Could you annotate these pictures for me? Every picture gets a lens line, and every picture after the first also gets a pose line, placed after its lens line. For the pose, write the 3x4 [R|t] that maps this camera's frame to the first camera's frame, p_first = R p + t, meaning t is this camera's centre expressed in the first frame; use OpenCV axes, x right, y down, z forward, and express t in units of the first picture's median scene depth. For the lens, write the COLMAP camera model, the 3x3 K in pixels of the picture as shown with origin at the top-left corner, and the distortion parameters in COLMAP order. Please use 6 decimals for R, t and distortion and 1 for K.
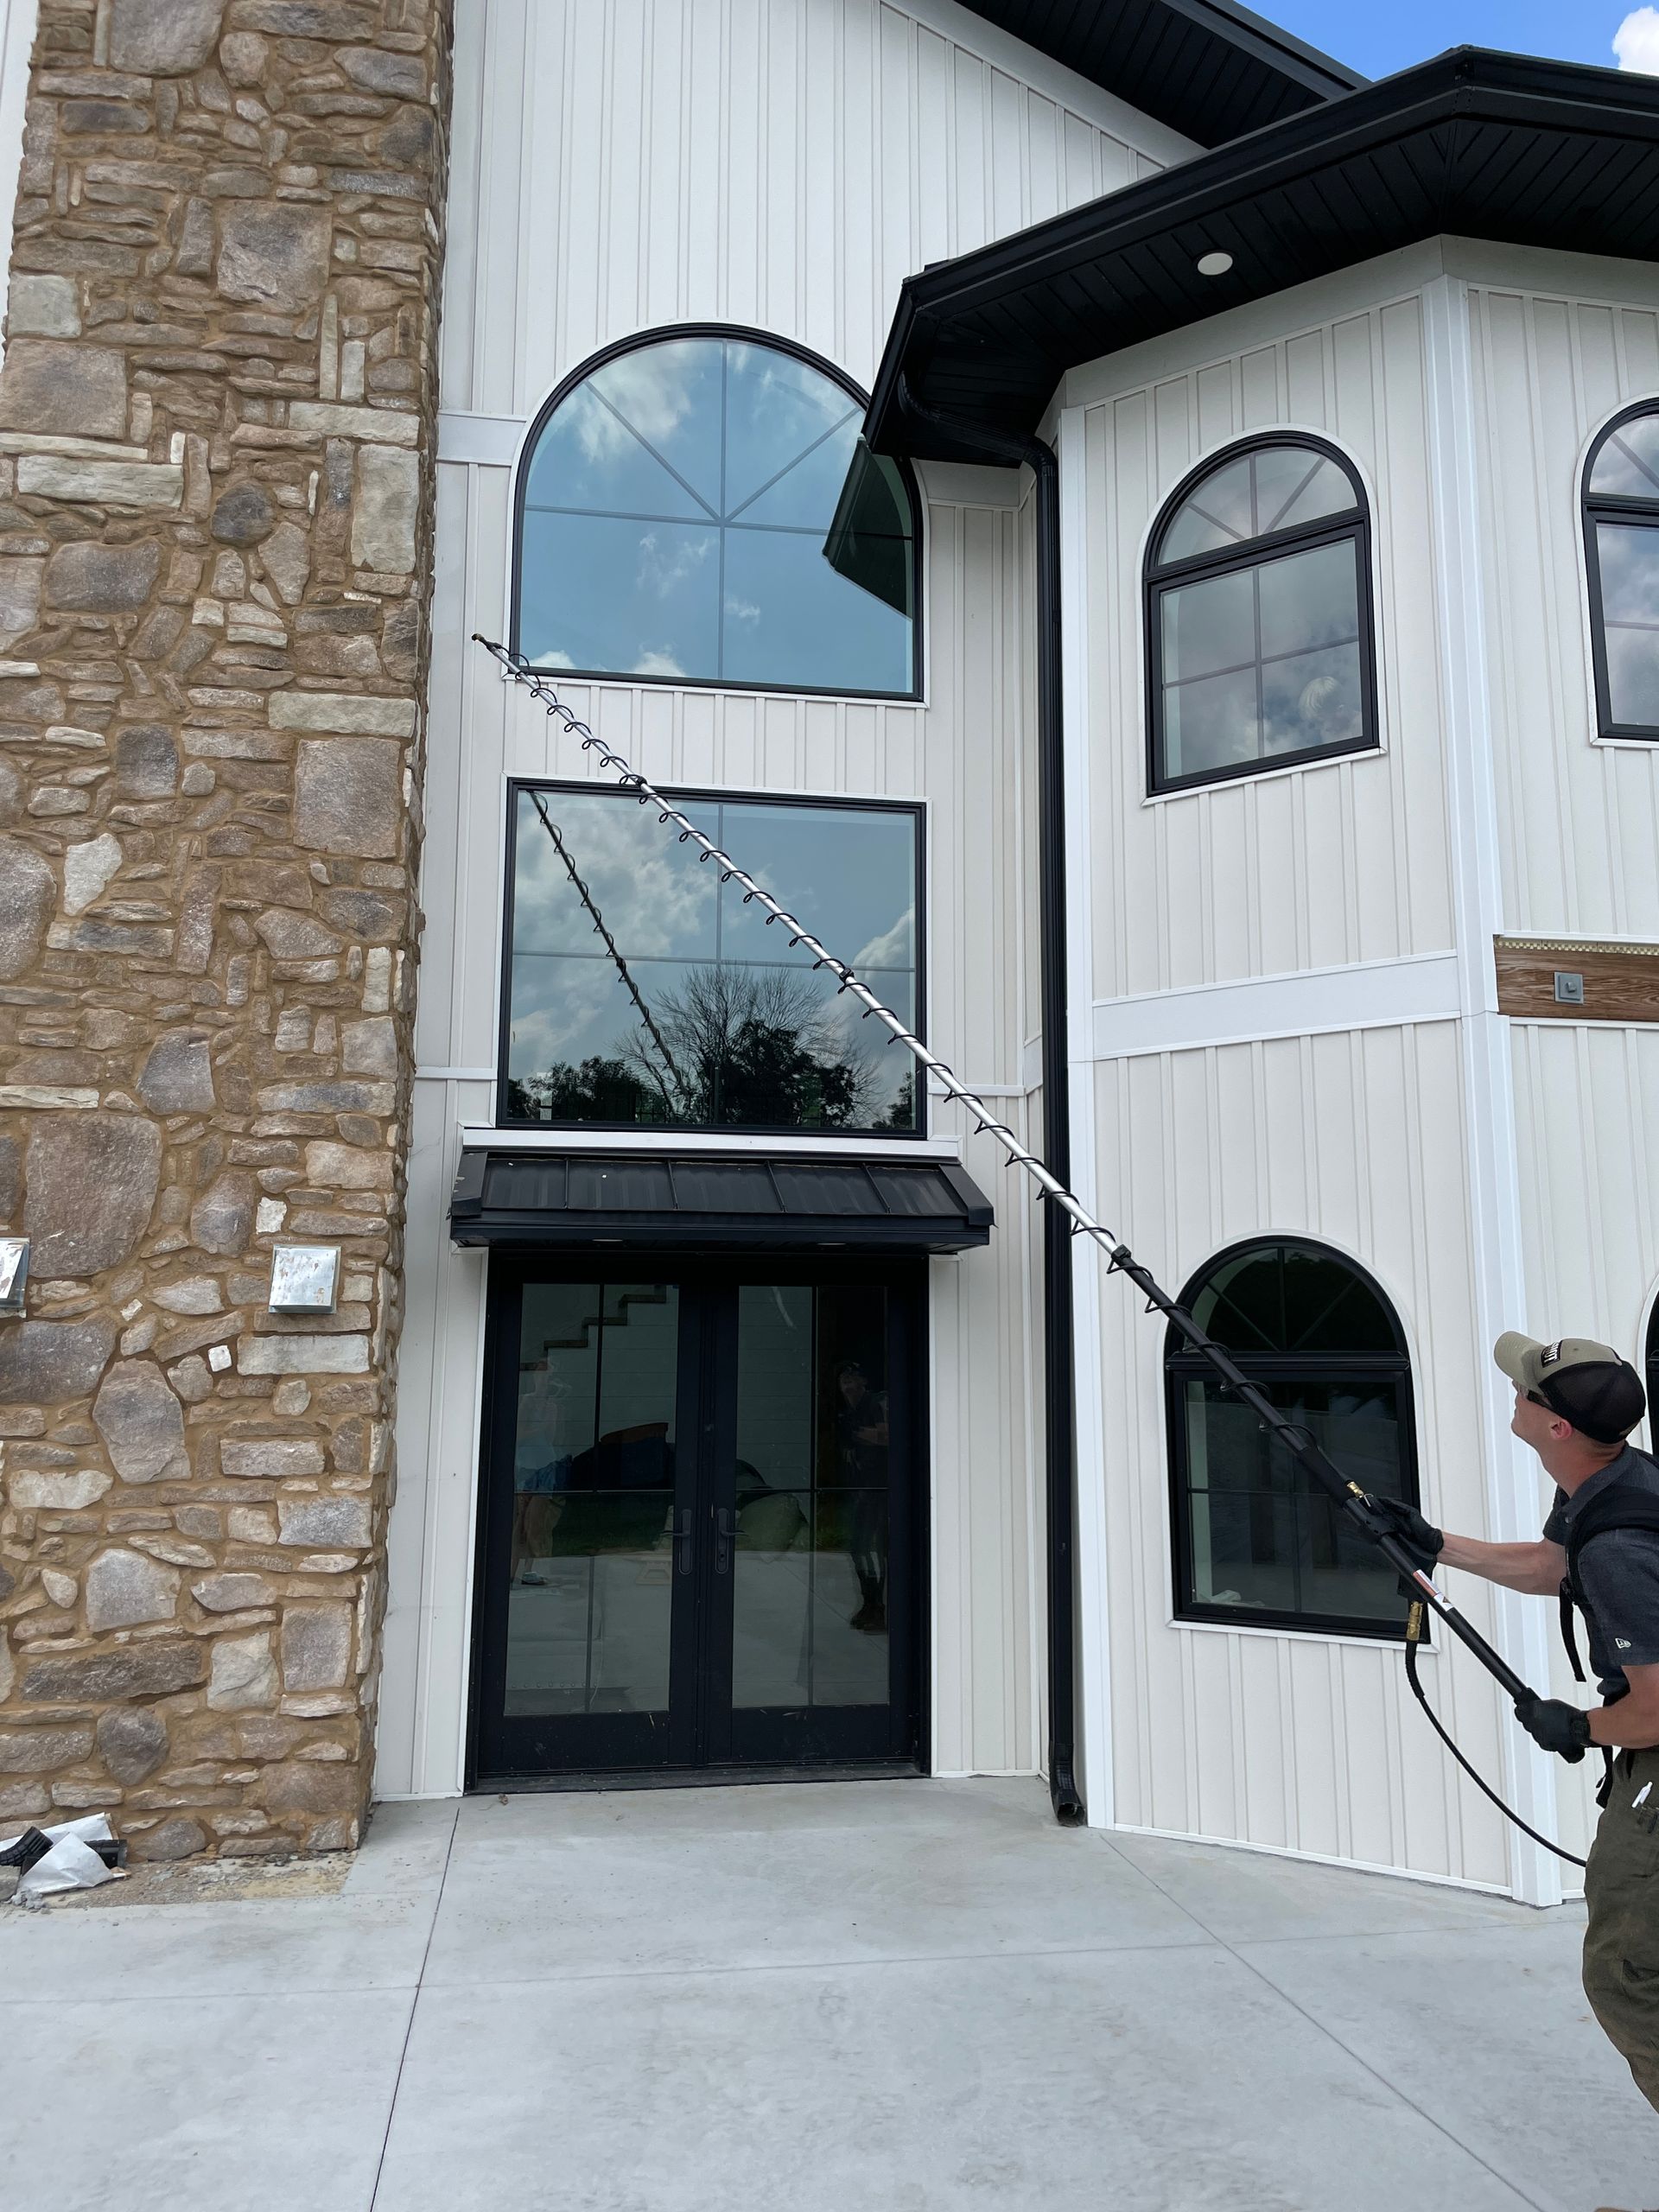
lens RADIAL K [[1683.2, 0, 845.1], [0, 1683.2, 1090.9], [0, 0, 1]] dist [0.095055, -0.133385]
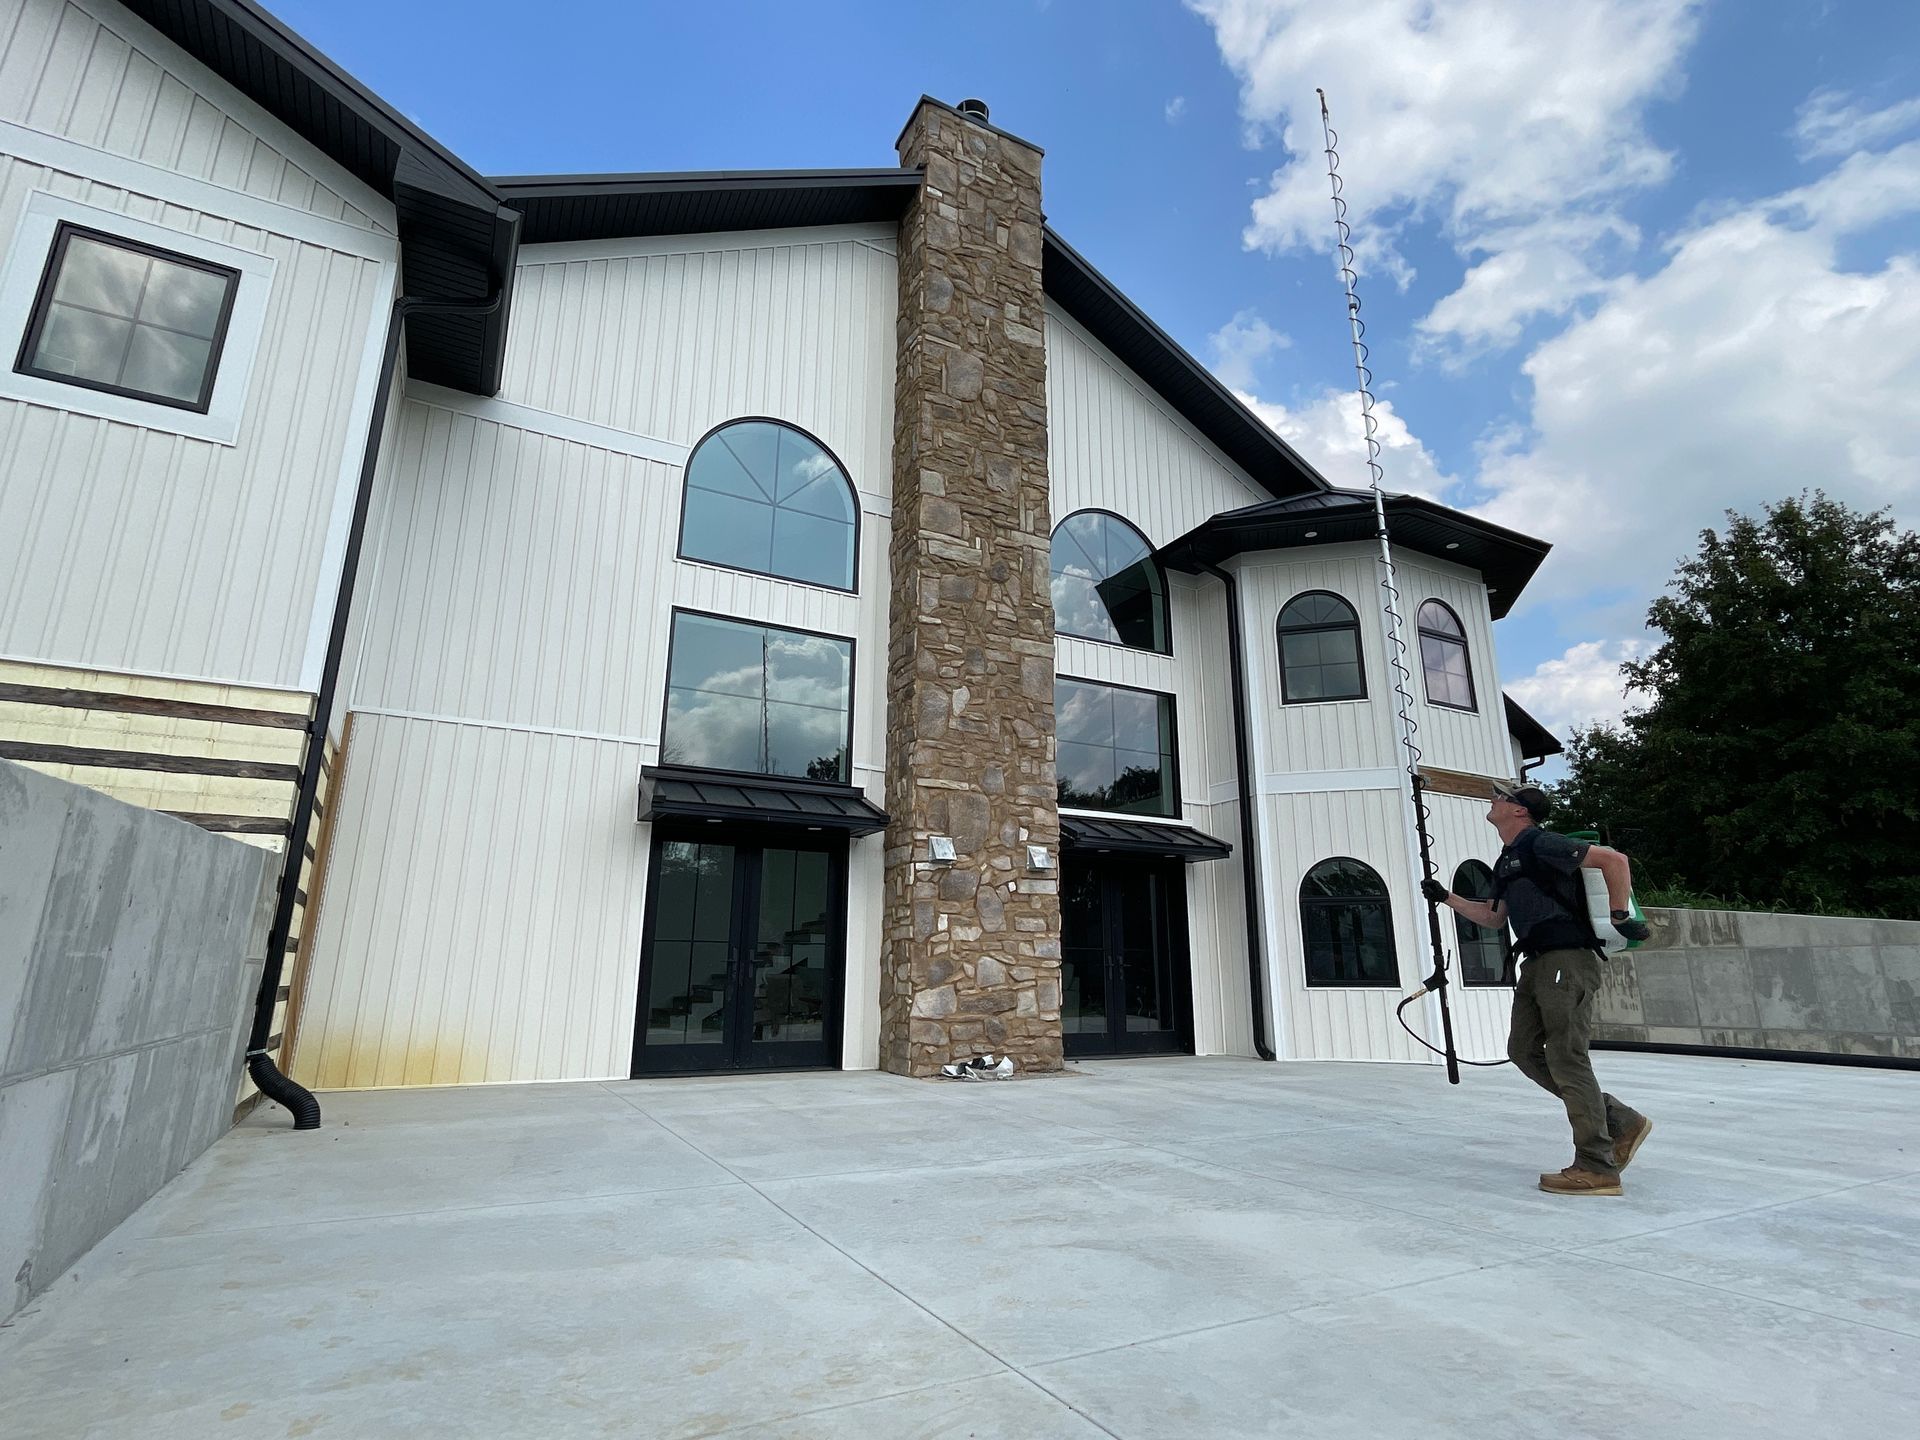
lens RADIAL K [[960.0, 0, 959.0], [0, 960.0, 718.1], [0, 0, 1]] dist [-0.002702, 0.001759]
pose [[0.946864, 0.085455, 0.310073, -0.896784], [-0.056563, 0.993276, -0.101015, 0.049319], [-0.316620, 0.078109, 0.945331, -0.398709]]
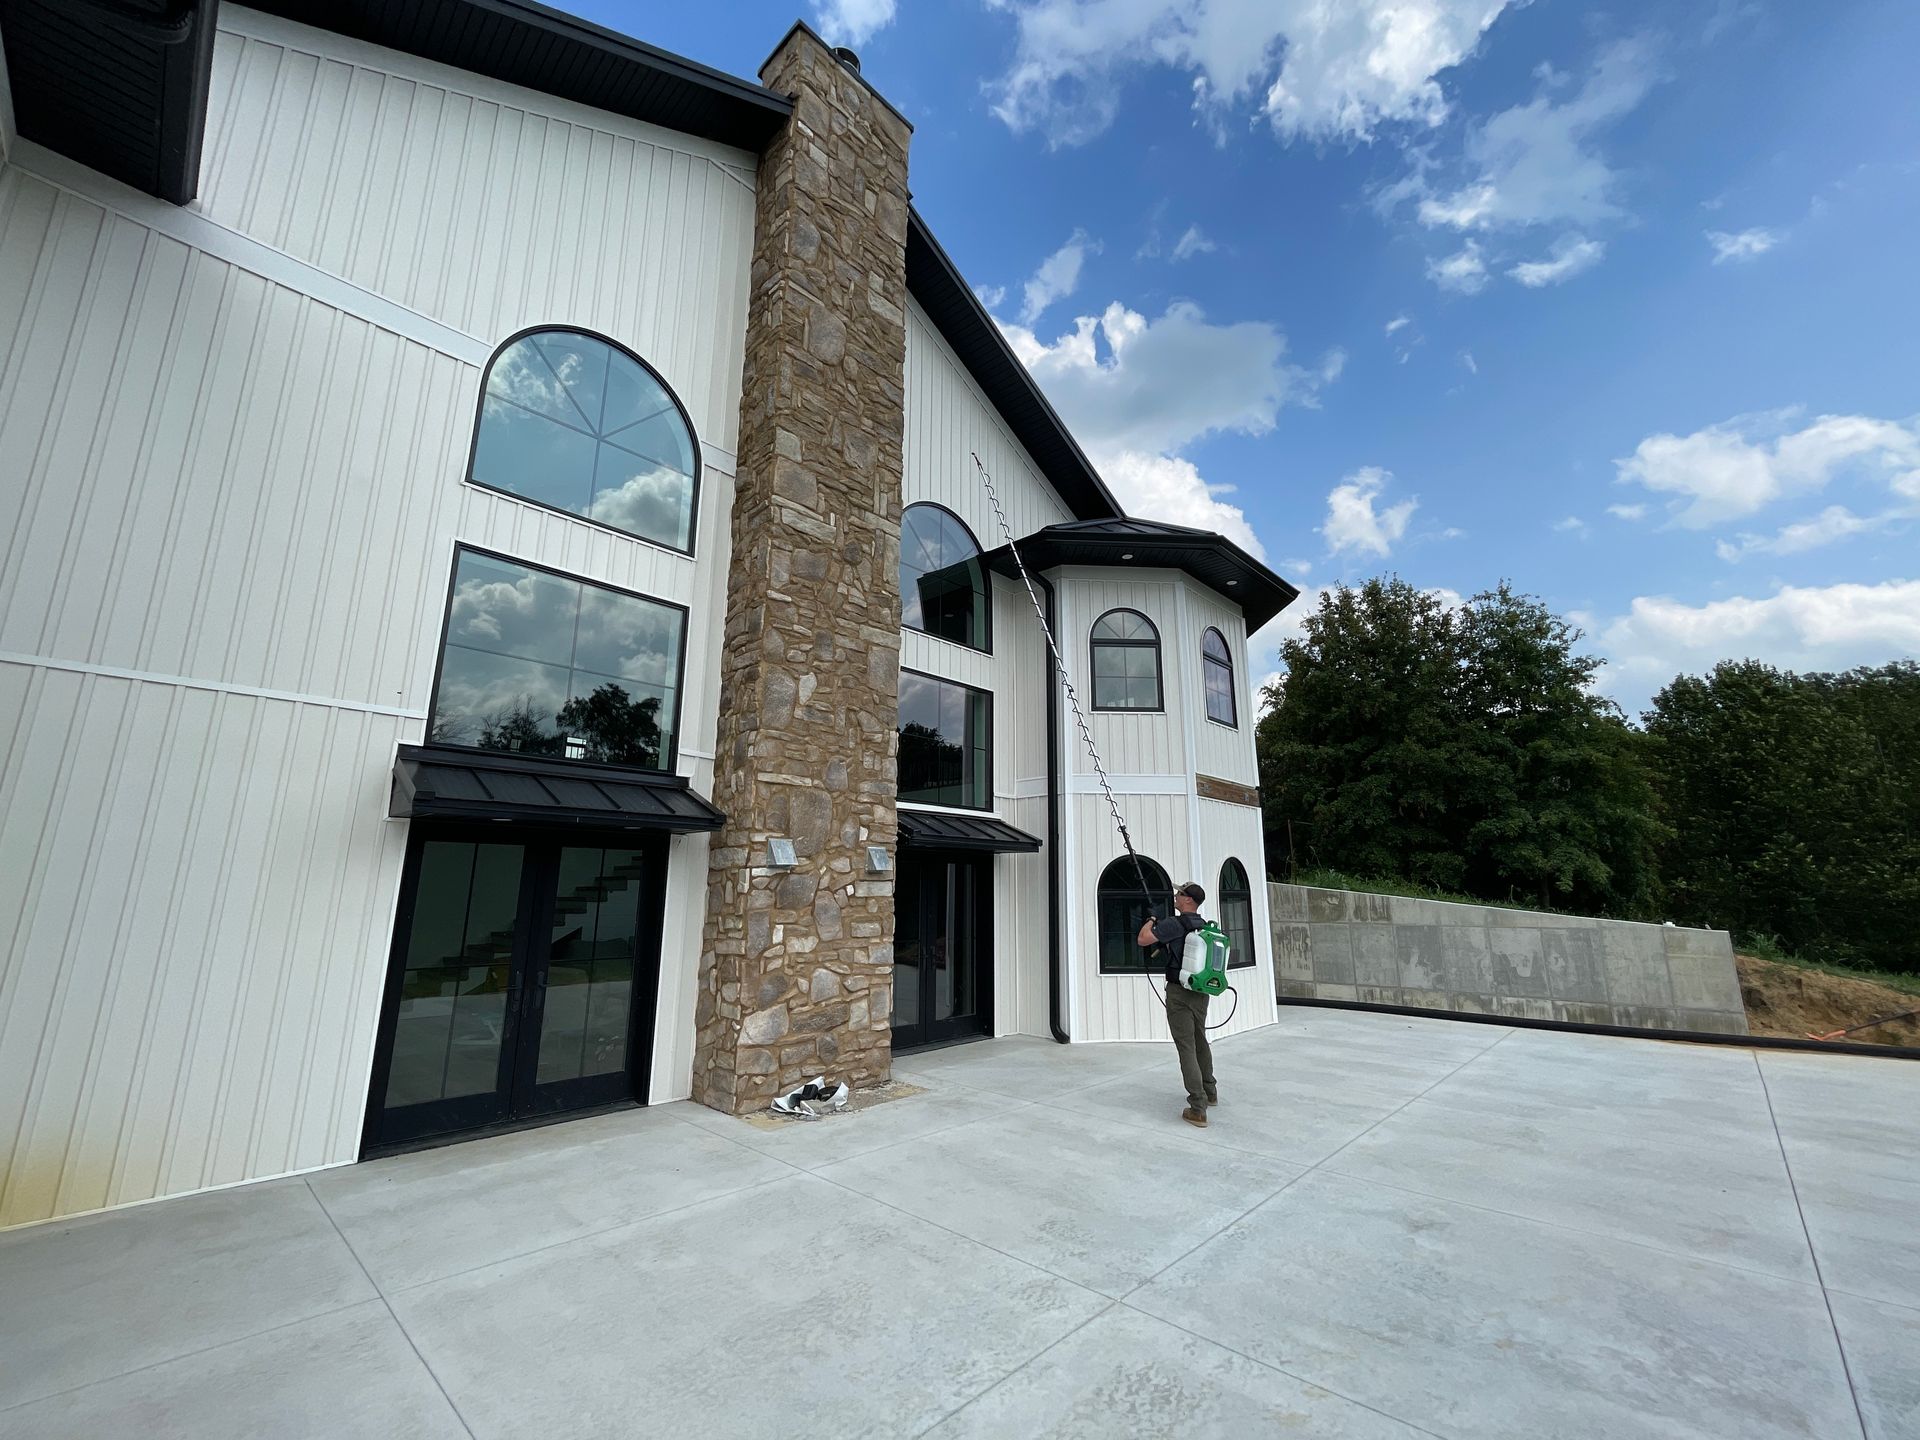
lens RADIAL K [[782.5, 0, 959.5], [0, 782.5, 718.3], [0, 0, 1]] dist [-0.002835, 0.000258]
pose [[0.796274, 0.132468, 0.590254, -0.914678], [-0.104690, 0.991183, -0.081216, -0.017093], [-0.595809, 0.002877, 0.803121, -0.022454]]
